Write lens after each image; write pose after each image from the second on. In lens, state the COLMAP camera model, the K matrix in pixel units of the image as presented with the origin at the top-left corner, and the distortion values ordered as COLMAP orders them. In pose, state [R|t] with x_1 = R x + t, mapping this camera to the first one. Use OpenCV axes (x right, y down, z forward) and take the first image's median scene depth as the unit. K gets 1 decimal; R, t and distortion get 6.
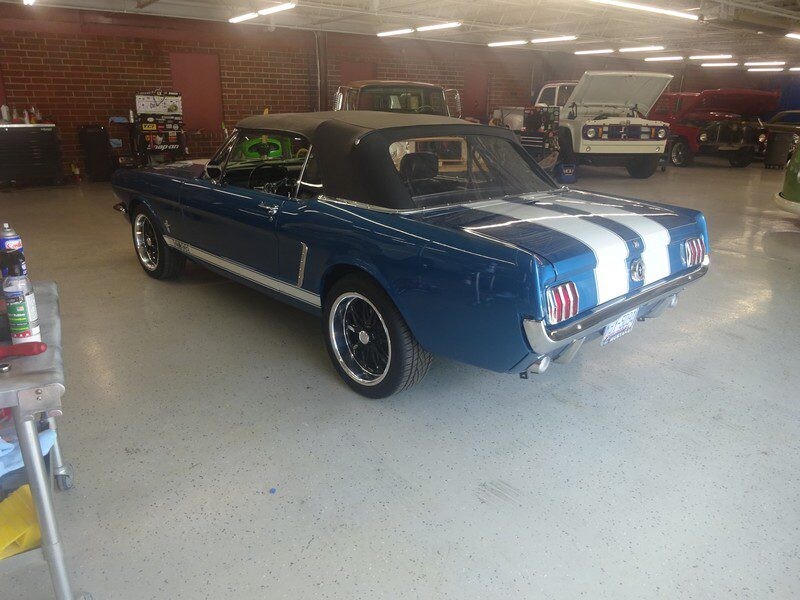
lens RADIAL K [[589.1, 0, 397.7], [0, 589.1, 296.9], [0, 0, 1]] dist [0.004311, -0.007469]
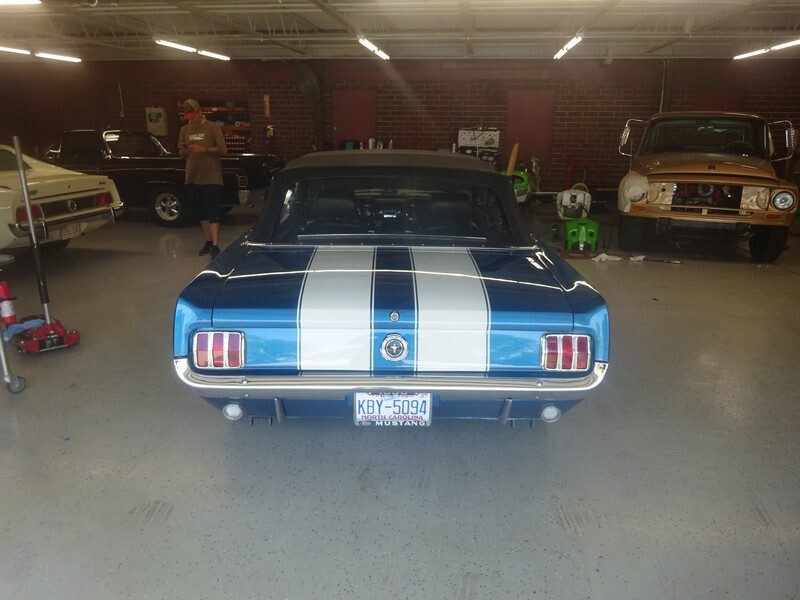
lens RADIAL K [[589.1, 0, 397.7], [0, 589.1, 296.9], [0, 0, 1]] dist [0.004311, -0.007469]
pose [[0.733038, 0.181295, -0.655582, 0.260340], [-0.213906, 0.976368, 0.030828, -0.038004], [0.645678, 0.117635, 0.754495, 0.105135]]
